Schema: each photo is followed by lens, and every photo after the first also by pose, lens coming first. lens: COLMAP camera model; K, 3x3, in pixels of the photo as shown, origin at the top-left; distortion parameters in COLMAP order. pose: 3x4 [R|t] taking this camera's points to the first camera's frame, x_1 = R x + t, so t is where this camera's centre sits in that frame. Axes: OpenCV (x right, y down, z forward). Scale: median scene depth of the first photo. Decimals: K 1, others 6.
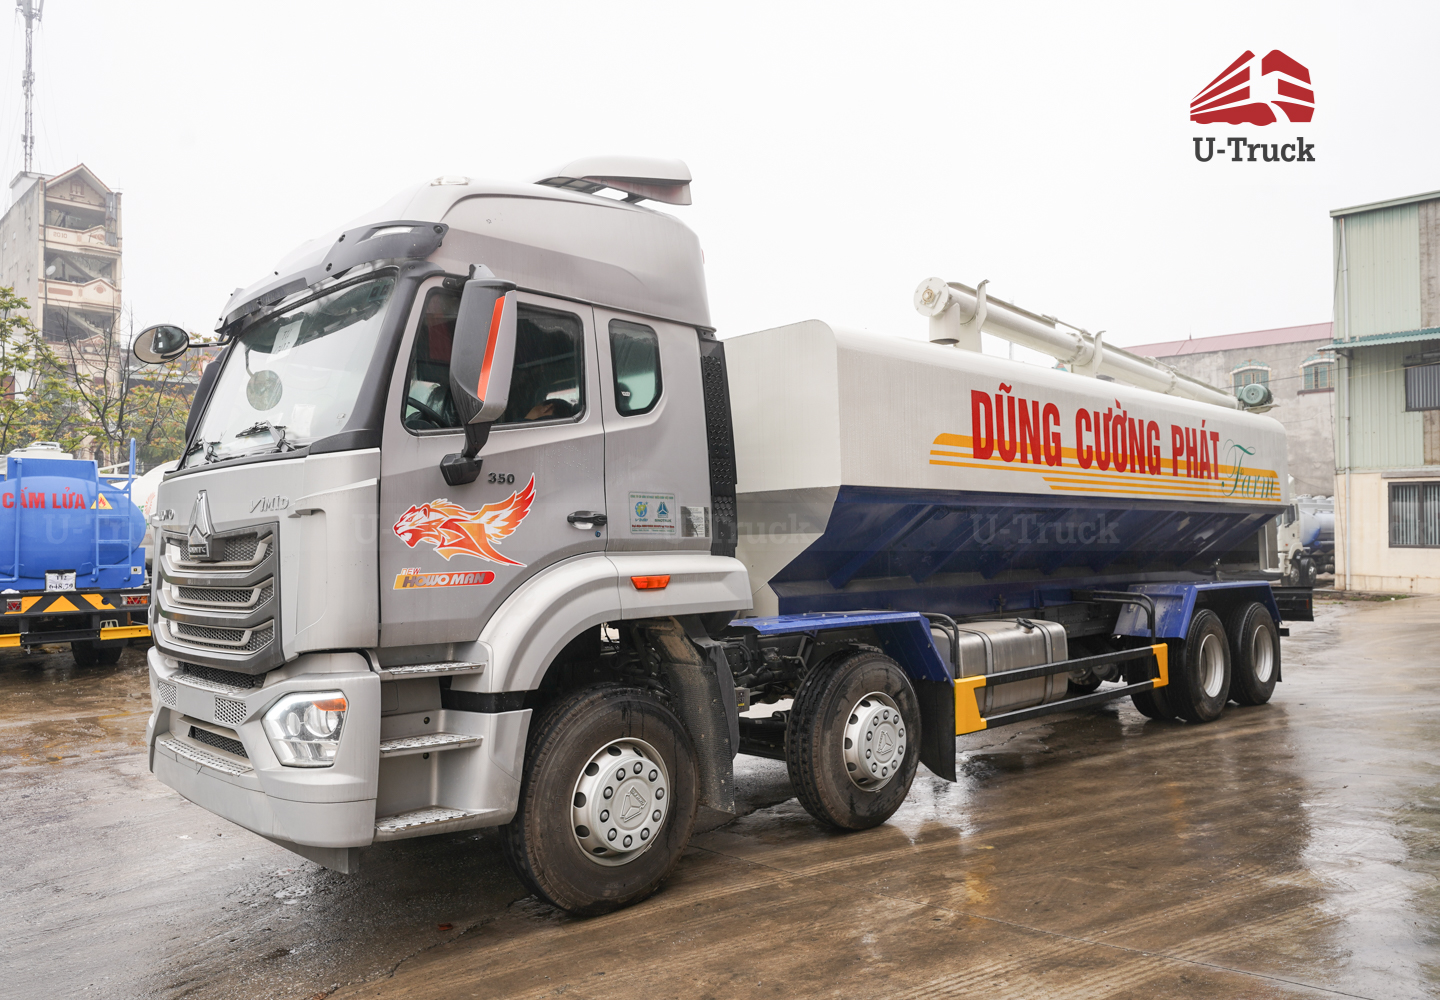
lens RADIAL K [[1033.5, 0, 713.3], [0, 1033.5, 498.3], [0, 0, 1]] dist [0.004635, 0.001566]
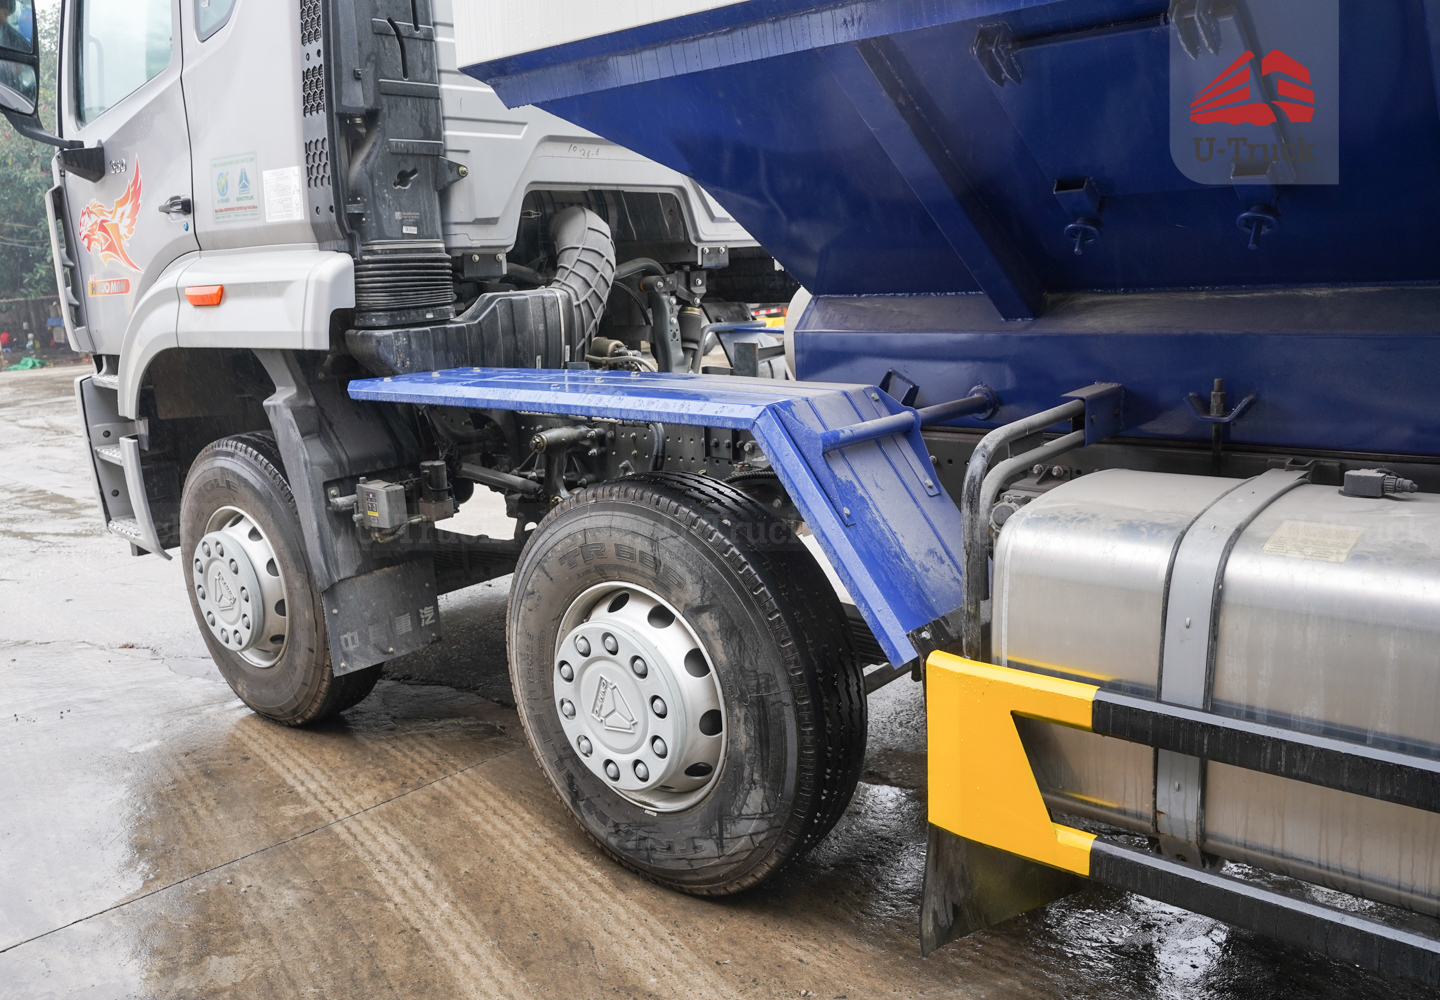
lens RADIAL K [[1170.1, 0, 708.5], [0, 1170.1, 492.8], [0, 0, 1]] dist [-0.004919, 0.012675]
pose [[0.092255, 0.203545, -0.974709, 0.669354], [0.092166, 0.972936, 0.211898, 0.066659], [0.991461, -0.109383, 0.070998, 1.127053]]
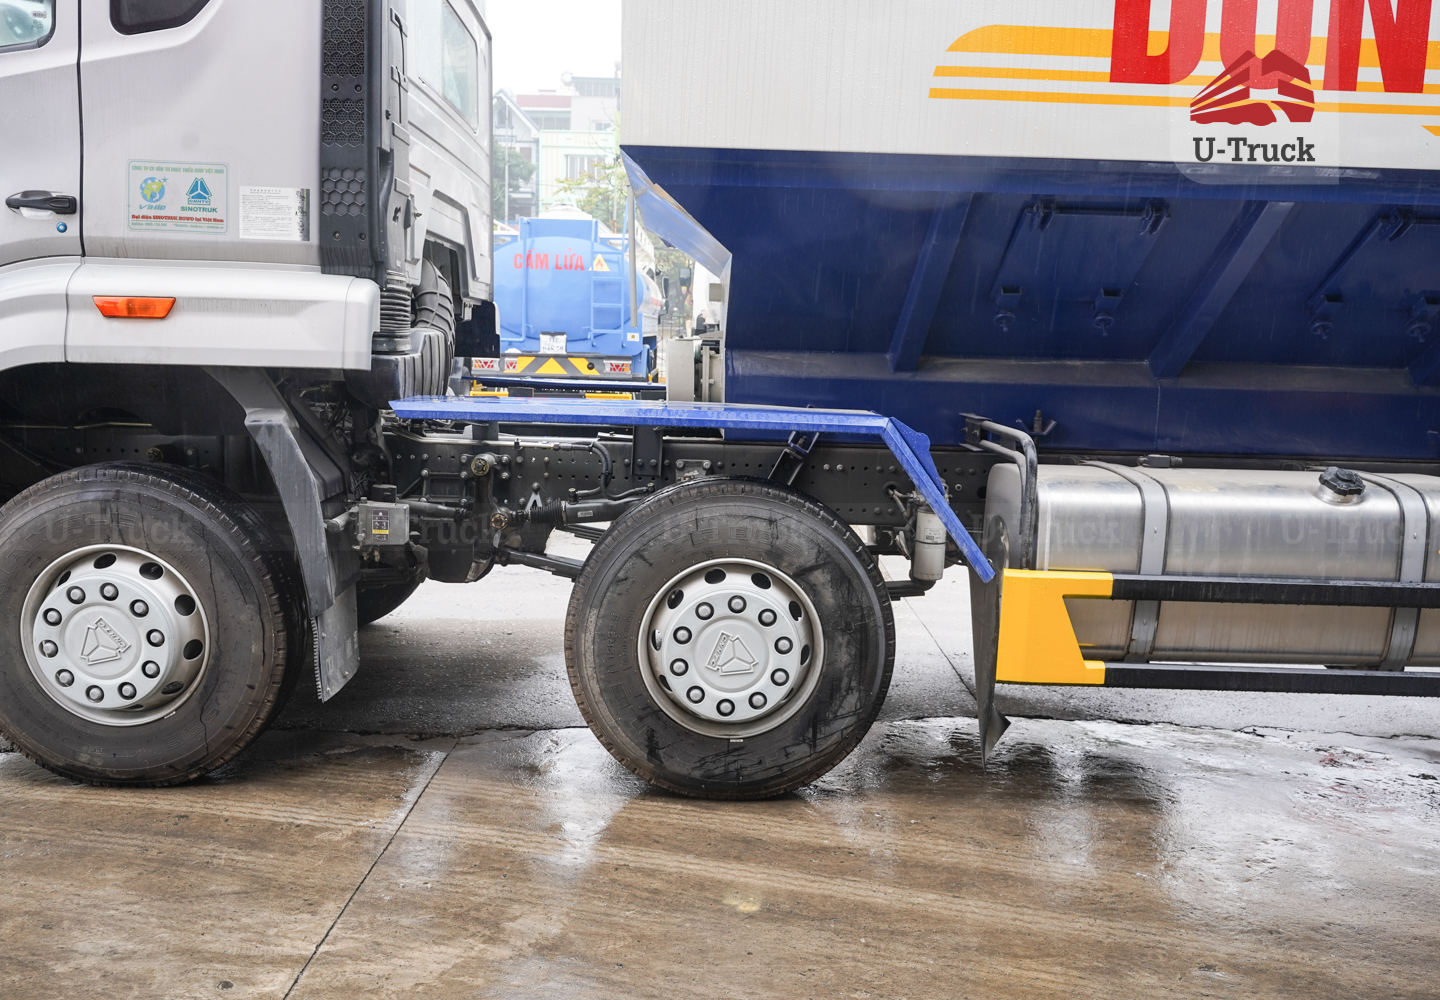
lens RADIAL K [[1170.1, 0, 715.1], [0, 1170.1, 500.2], [0, 0, 1]] dist [-0.004919, 0.012675]
pose [[0.728870, 0.128034, -0.672574, 0.608259], [-0.007796, 0.983847, 0.178841, 0.059682], [0.684607, -0.125108, 0.718095, 0.644299]]
